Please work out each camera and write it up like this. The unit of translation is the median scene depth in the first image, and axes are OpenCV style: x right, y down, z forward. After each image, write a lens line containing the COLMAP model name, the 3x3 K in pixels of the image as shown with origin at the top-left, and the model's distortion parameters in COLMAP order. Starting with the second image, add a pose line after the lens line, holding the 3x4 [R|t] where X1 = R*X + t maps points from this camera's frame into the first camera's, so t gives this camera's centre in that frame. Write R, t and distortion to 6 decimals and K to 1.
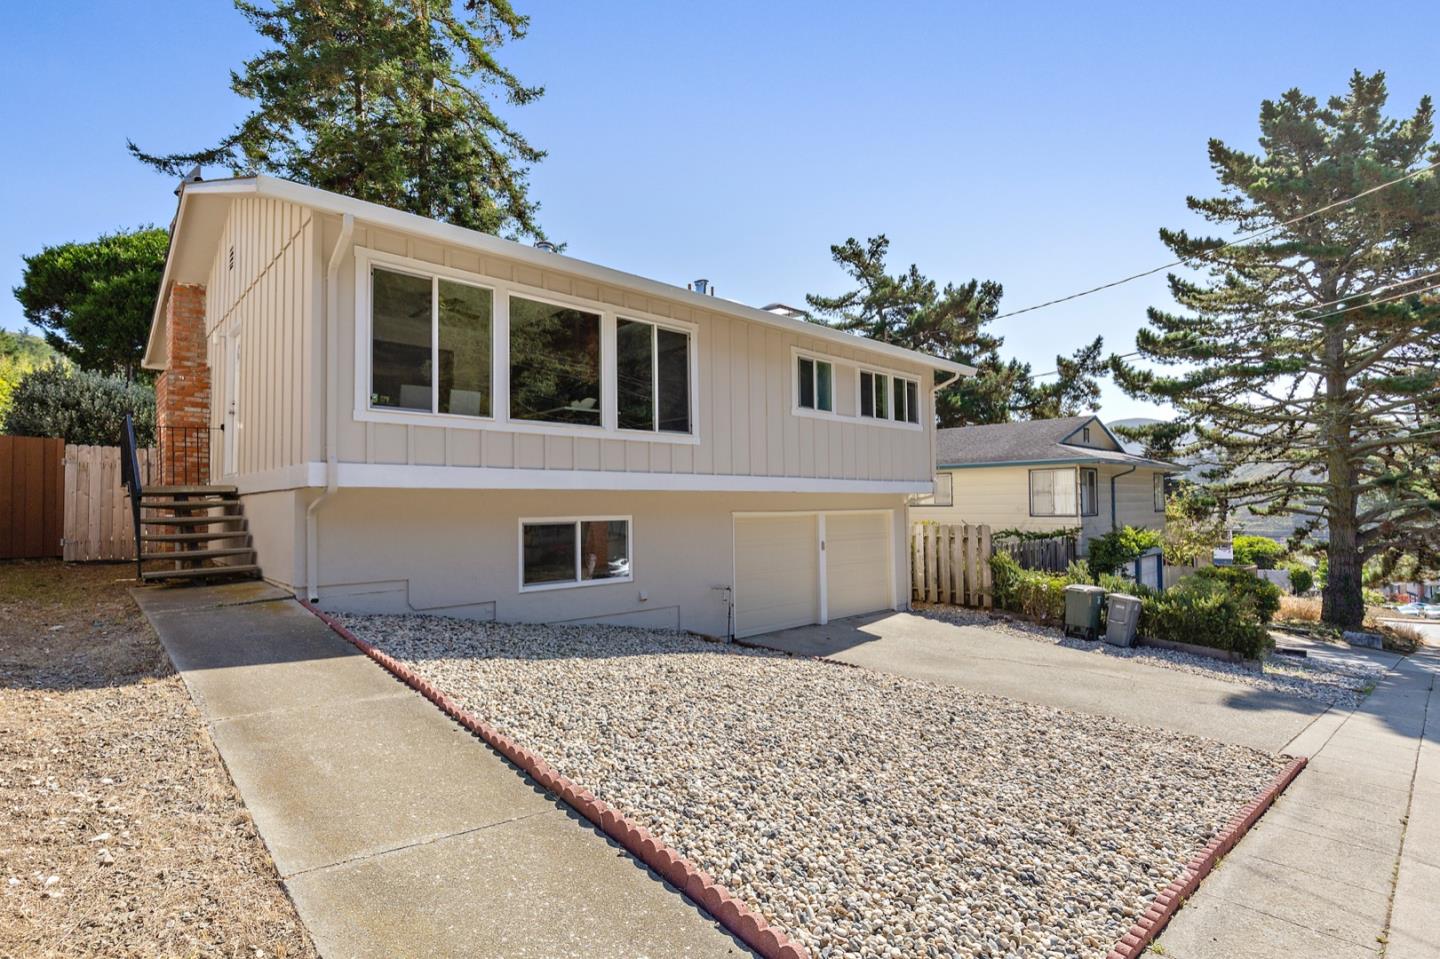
lens RADIAL K [[691.2, 0, 729.4], [0, 691.2, 486.7], [0, 0, 1]] dist [0.001045, -0.000566]
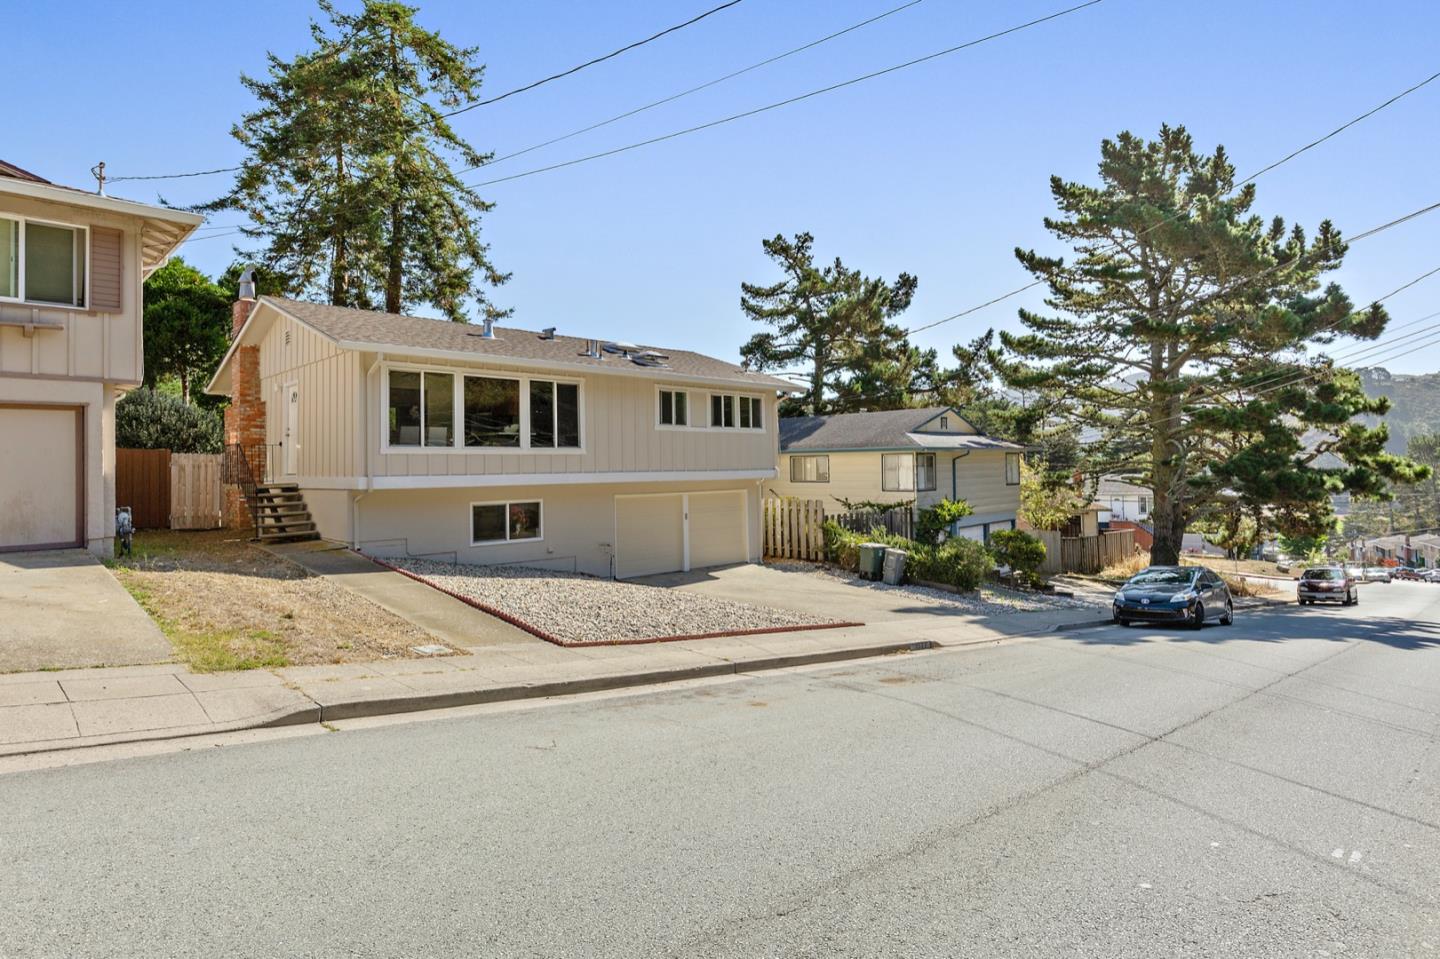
lens RADIAL K [[753.9, 0, 729.7], [0, 753.9, 448.0], [0, 0, 1]] dist [0.002876, -0.001997]
pose [[0.999717, -0.002847, 0.023614, 0.179929], [0.002821, 0.999995, 0.001121, -0.055223], [-0.023617, -0.001054, 0.999721, -0.538317]]
